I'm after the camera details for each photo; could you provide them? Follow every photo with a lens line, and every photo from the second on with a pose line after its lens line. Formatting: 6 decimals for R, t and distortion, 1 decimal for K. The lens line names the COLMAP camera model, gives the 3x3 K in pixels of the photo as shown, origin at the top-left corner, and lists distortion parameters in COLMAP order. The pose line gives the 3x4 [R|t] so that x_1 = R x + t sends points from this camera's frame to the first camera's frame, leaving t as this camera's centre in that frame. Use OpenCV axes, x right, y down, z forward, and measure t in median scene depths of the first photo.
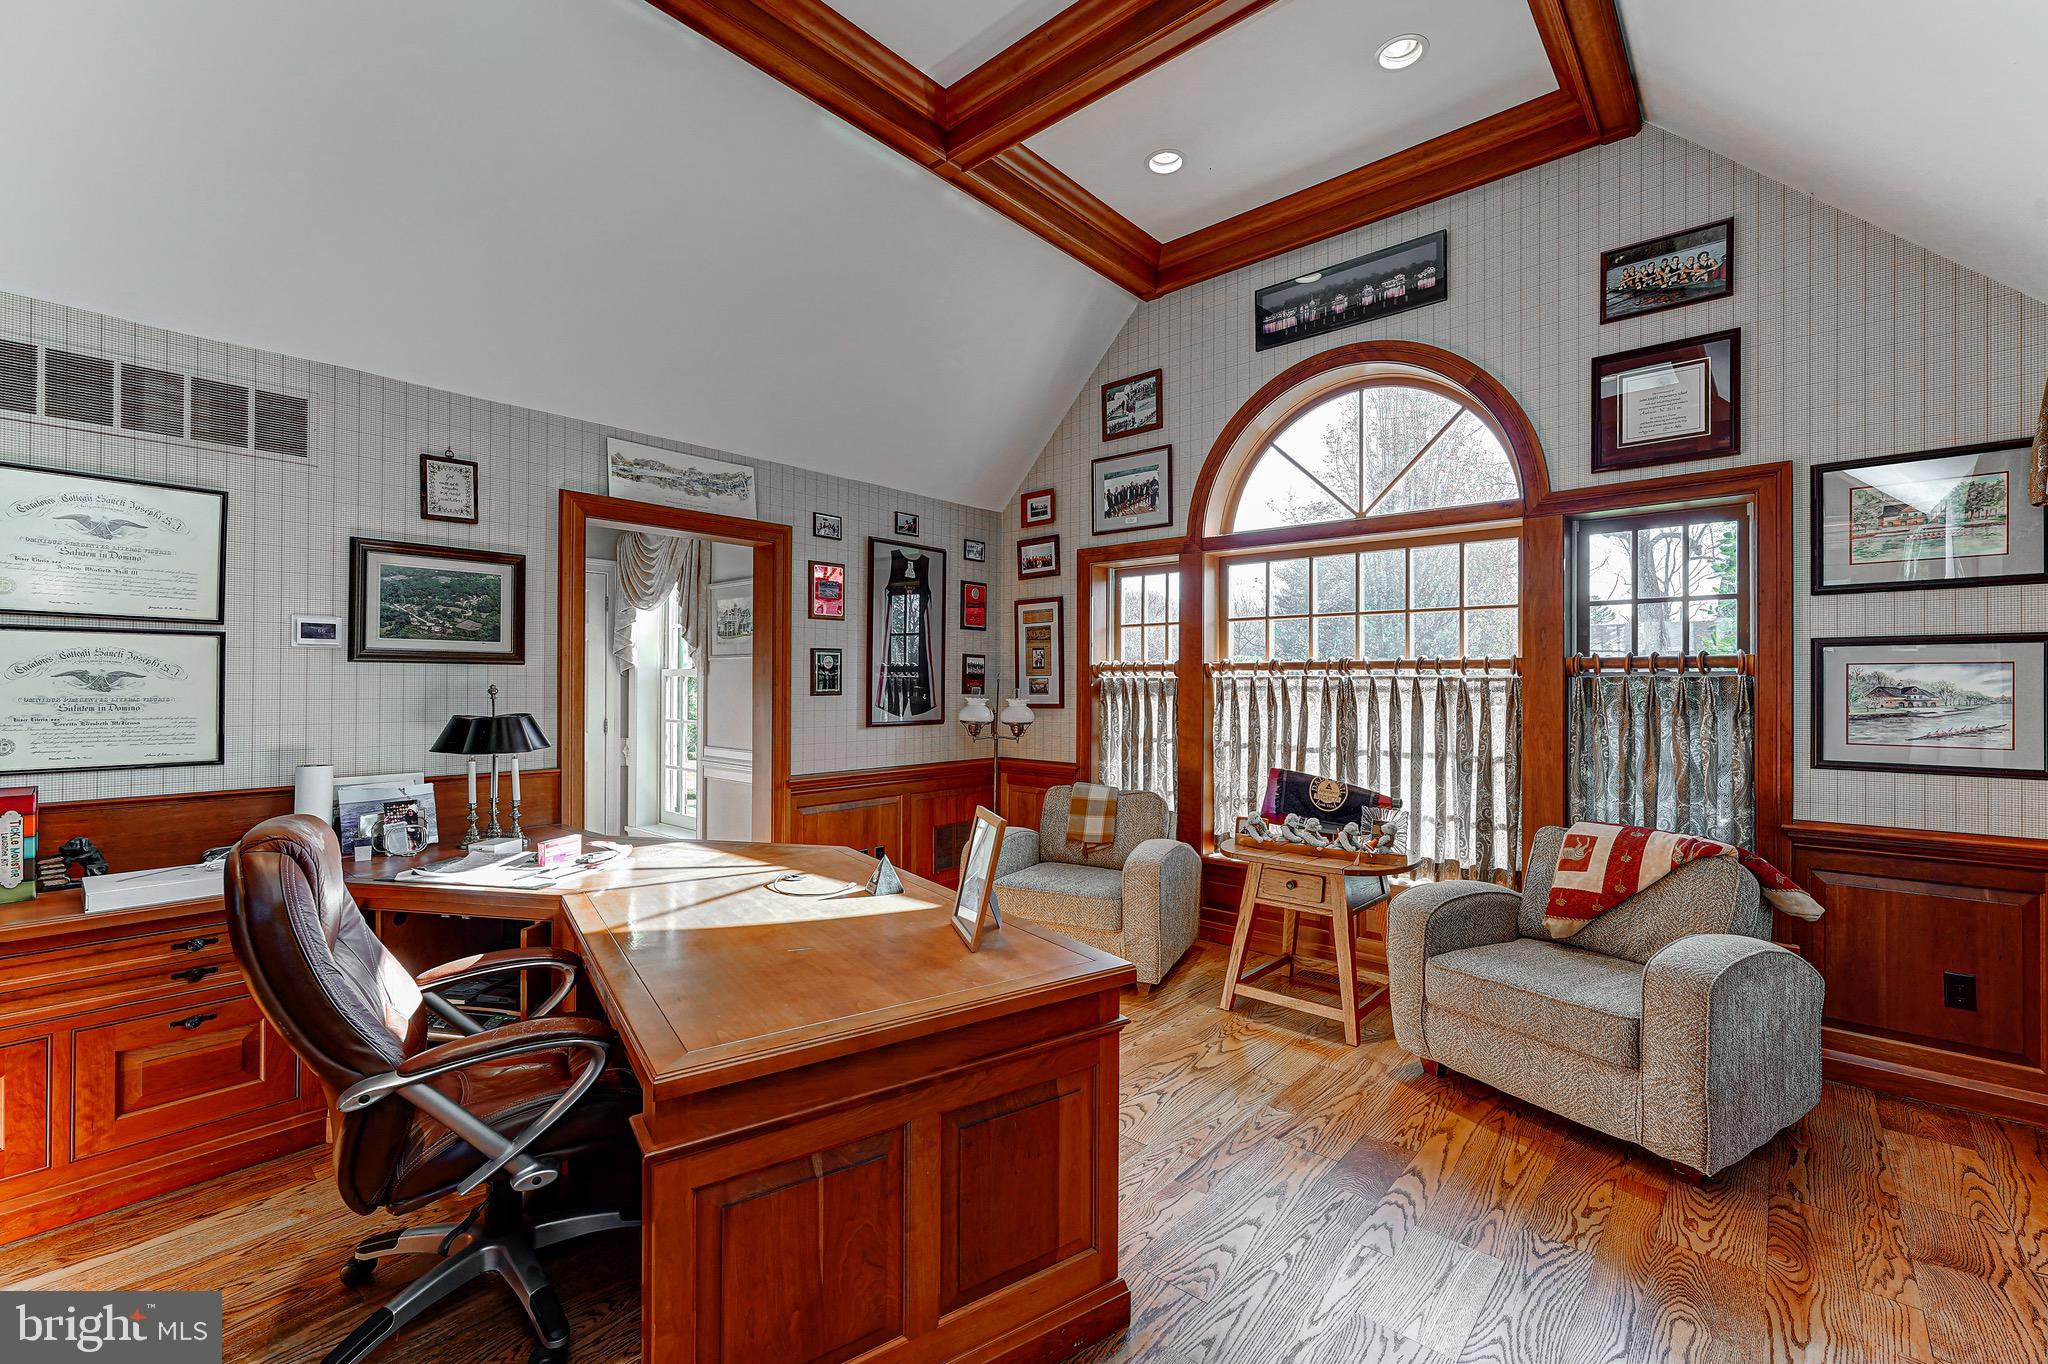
lens RADIAL K [[852.6, 0, 1042.1], [0, 852.6, 678.7], [0, 0, 1]] dist [-0.006186, 0.003177]
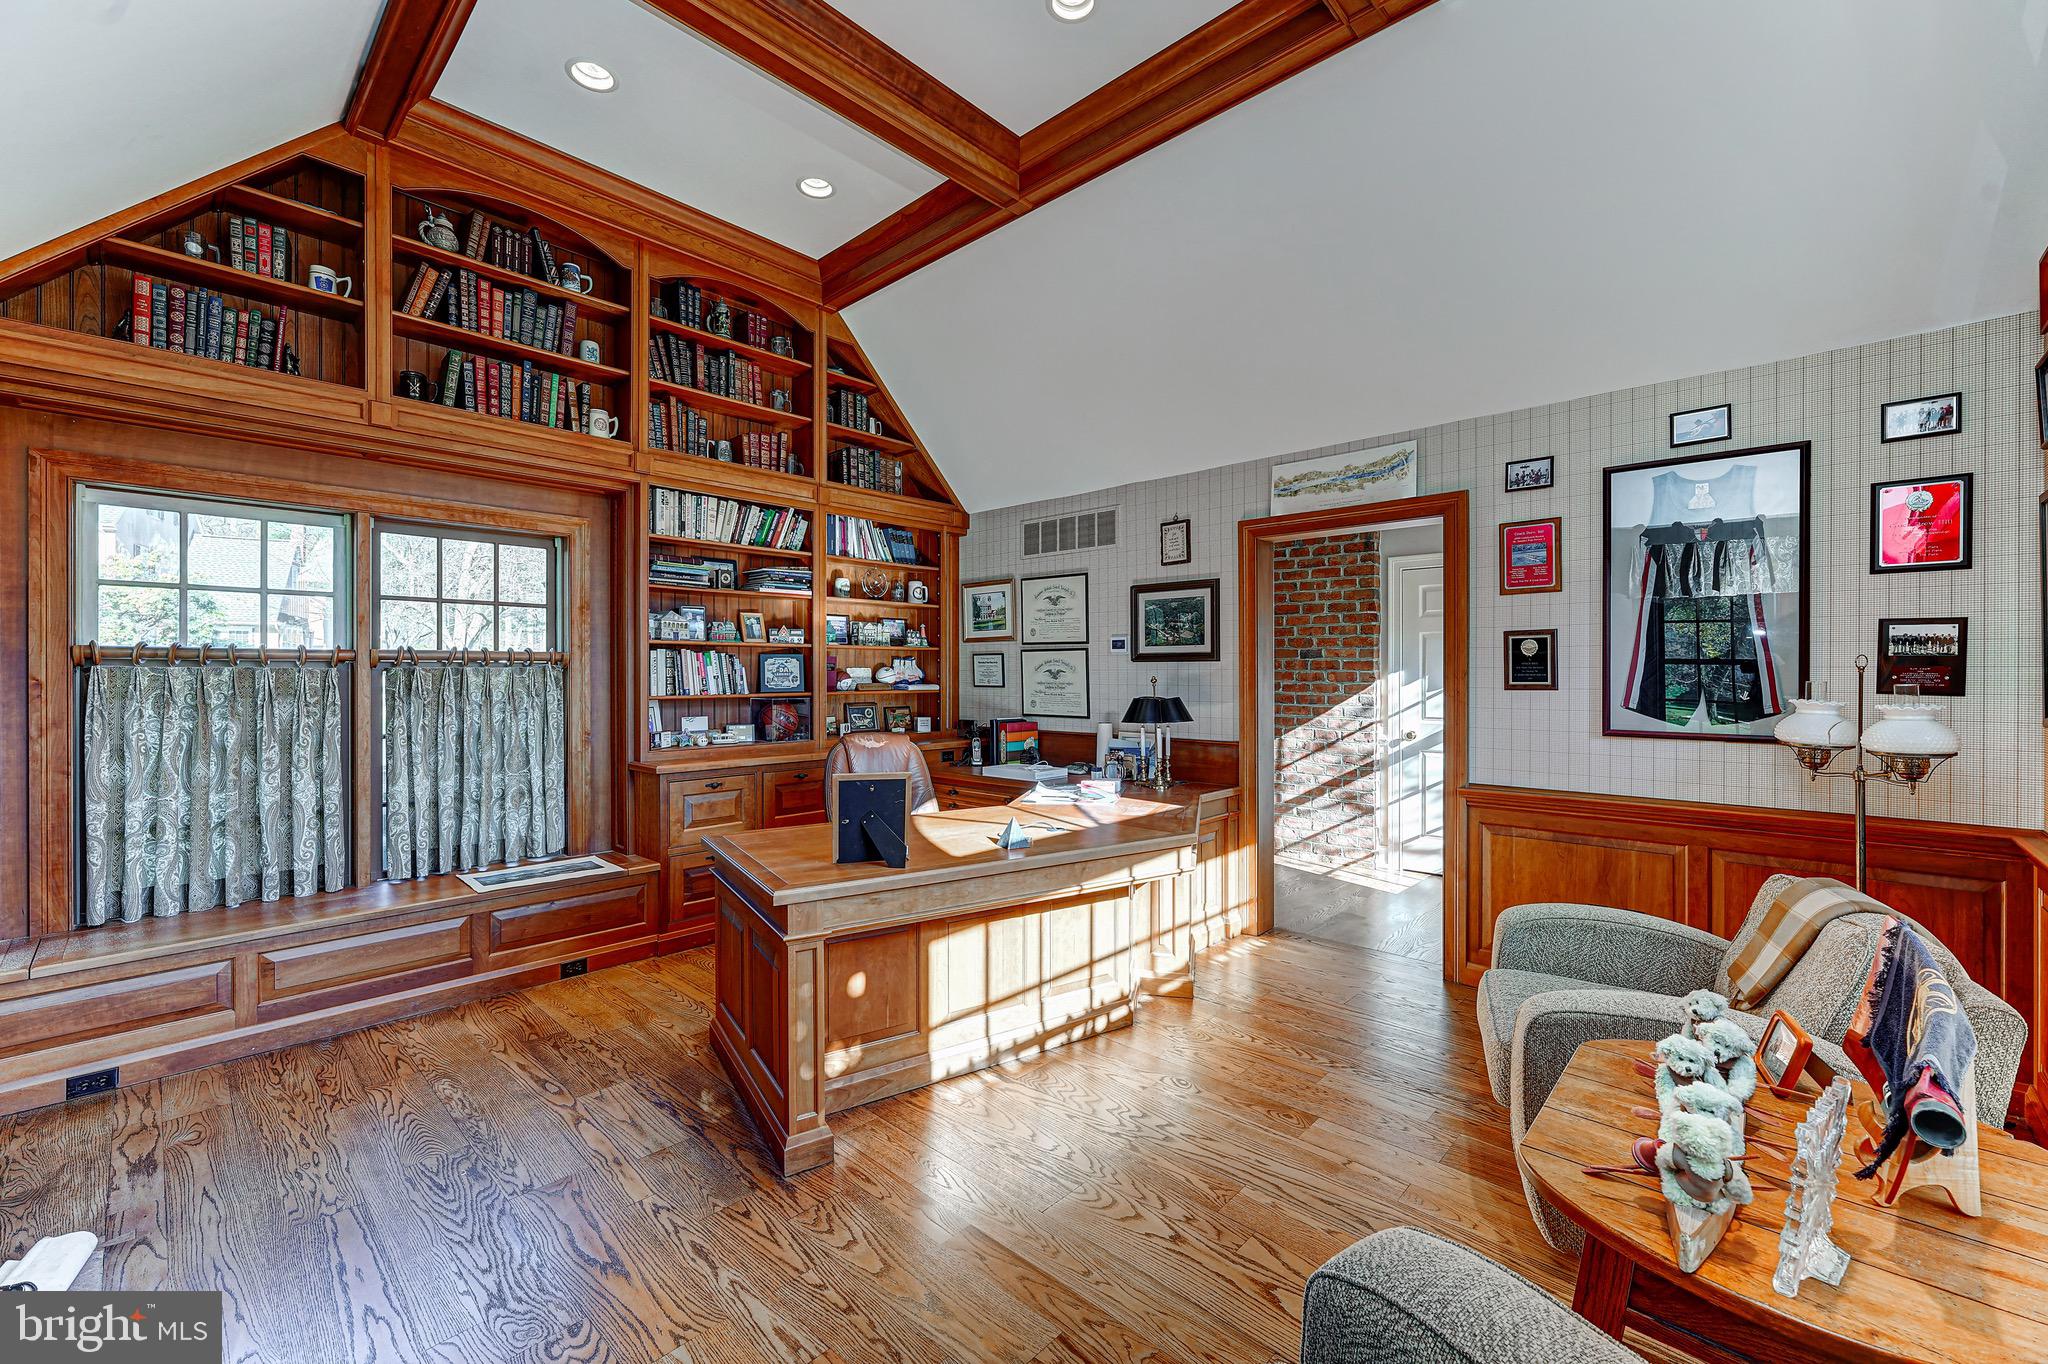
lens RADIAL K [[852.6, 0, 1040.6], [0, 852.6, 680.3], [0, 0, 1]] dist [-0.006186, 0.003177]
pose [[-0.040050, 0.007660, -0.999168, 0.745616], [0.008963, 0.999933, 0.007307, 0.001751], [0.999157, -0.008663, -0.040116, 0.787680]]
